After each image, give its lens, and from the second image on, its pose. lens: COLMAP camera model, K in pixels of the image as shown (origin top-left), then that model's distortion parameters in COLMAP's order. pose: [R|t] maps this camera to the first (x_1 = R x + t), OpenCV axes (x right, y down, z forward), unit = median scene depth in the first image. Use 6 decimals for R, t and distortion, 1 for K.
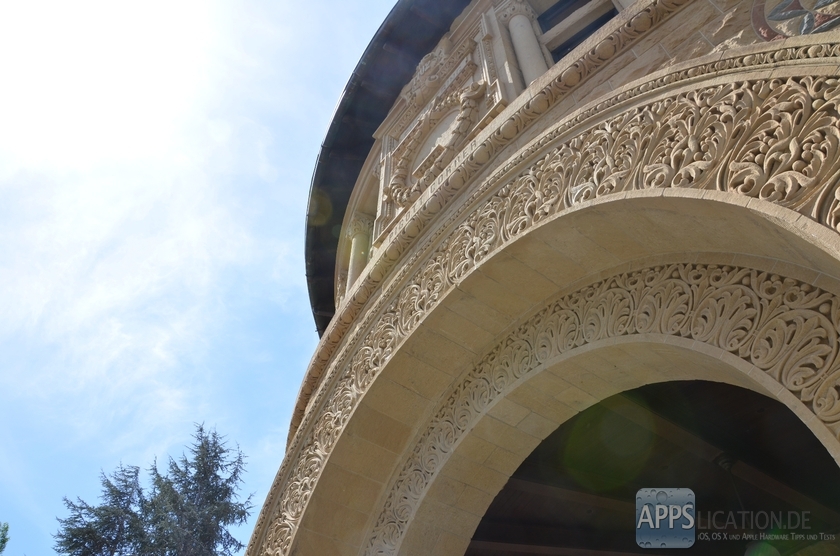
lens RADIAL K [[643.5, 0, 420.0], [0, 643.5, 278.0], [0, 0, 1]] dist [-0.172500, 0.127738]
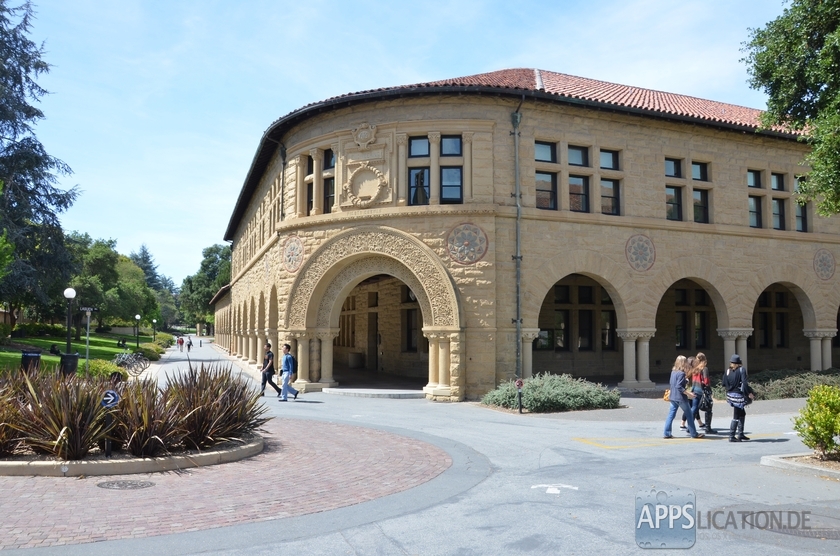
lens RADIAL K [[643.5, 0, 420.0], [0, 643.5, 278.0], [0, 0, 1]] dist [-0.172500, 0.127738]
pose [[0.879443, 0.022543, 0.475470, -0.184382], [-0.356574, 0.692915, 0.626676, -0.292899], [-0.315333, -0.720666, 0.617418, -0.207071]]
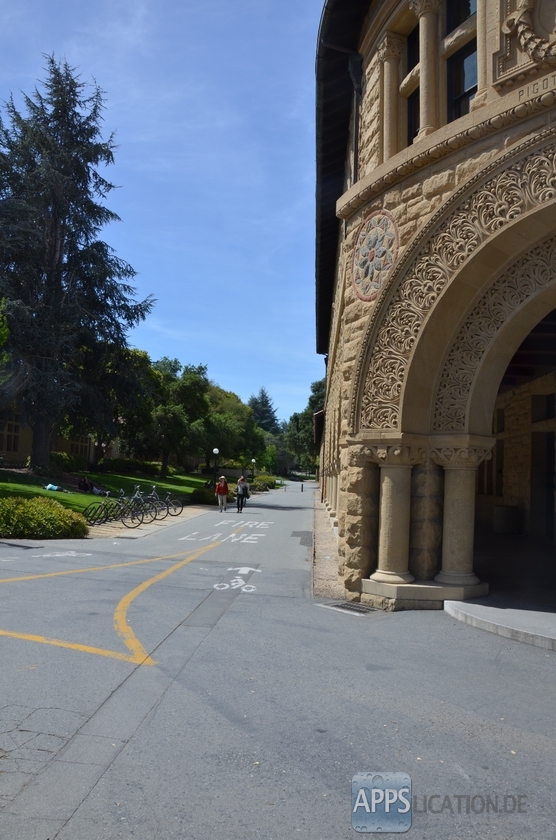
lens RADIAL K [[643.5, 0, 278.0], [0, 643.5, 420.0], [0, 0, 1]] dist [-0.172500, 0.127738]
pose [[0.995893, 0.032093, 0.084664, -0.077712], [-0.082858, 0.700016, 0.709304, -0.055510], [-0.036502, -0.713406, 0.699800, -0.026666]]
